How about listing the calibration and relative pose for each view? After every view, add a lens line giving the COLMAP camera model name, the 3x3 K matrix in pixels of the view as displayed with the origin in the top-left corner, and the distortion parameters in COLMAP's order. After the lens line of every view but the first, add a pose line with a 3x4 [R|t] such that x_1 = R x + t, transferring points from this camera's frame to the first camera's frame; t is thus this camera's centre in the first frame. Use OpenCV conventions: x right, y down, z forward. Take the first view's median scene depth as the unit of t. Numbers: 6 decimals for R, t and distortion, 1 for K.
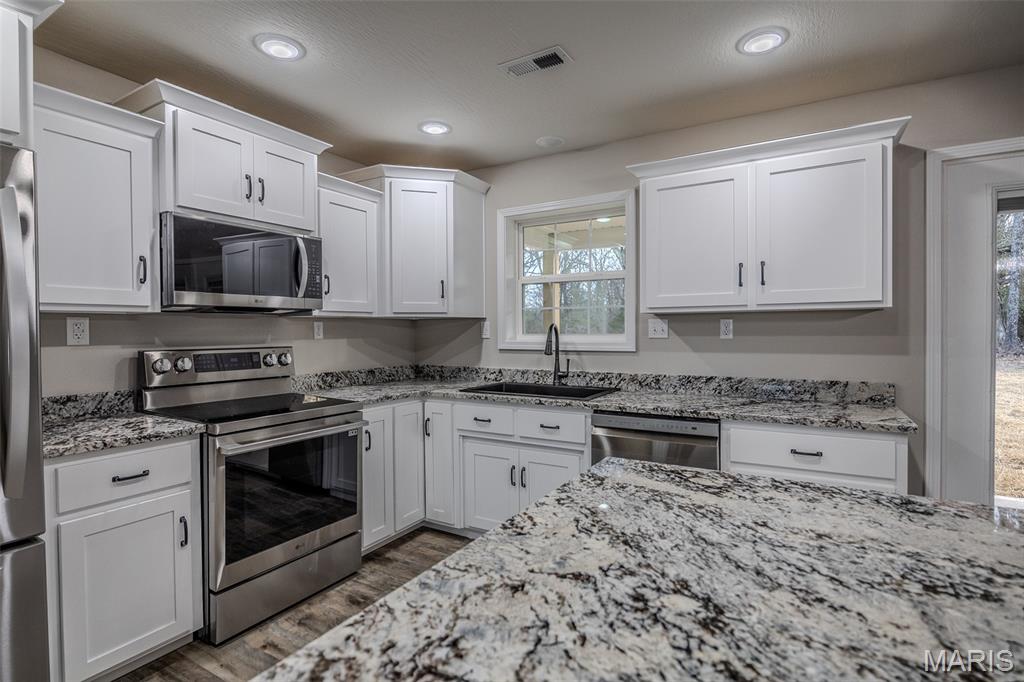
lens RADIAL K [[507.8, 0, 515.2], [0, 507.8, 334.8], [0, 0, 1]] dist [-0.005754, 0.000270]
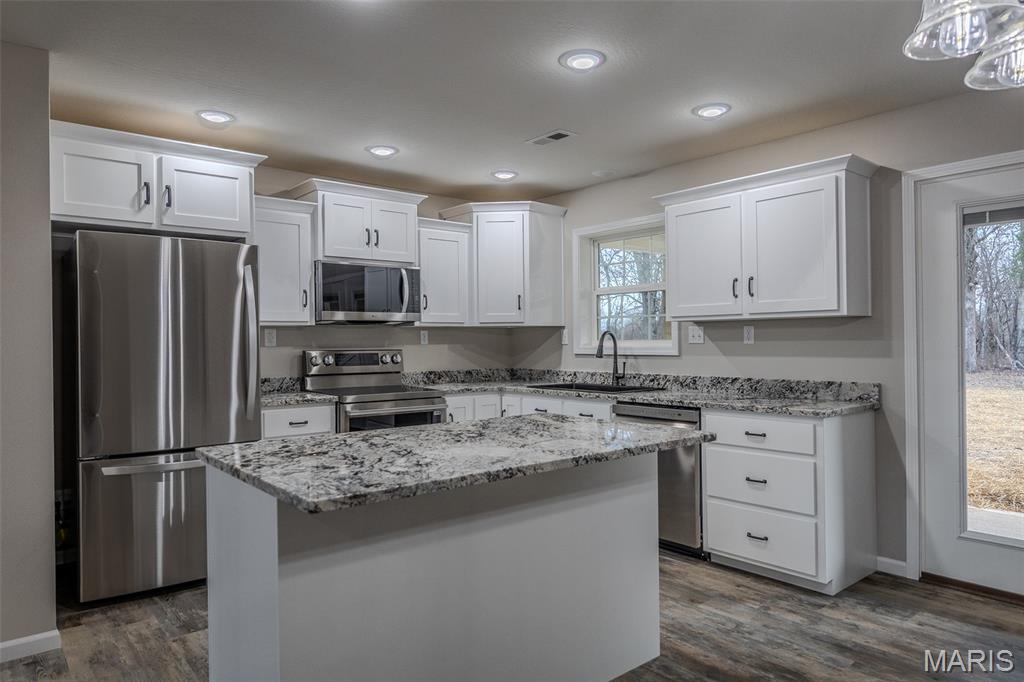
lens RADIAL K [[676.9, 0, 510.9], [0, 676.9, 341.2], [0, 0, 1]] dist [-0.003016, -0.000082]
pose [[0.941322, -0.000735, -0.337508, 0.425076], [-0.002015, 0.999968, -0.007797, 0.015019], [0.337503, 0.008019, 0.941290, -0.563822]]
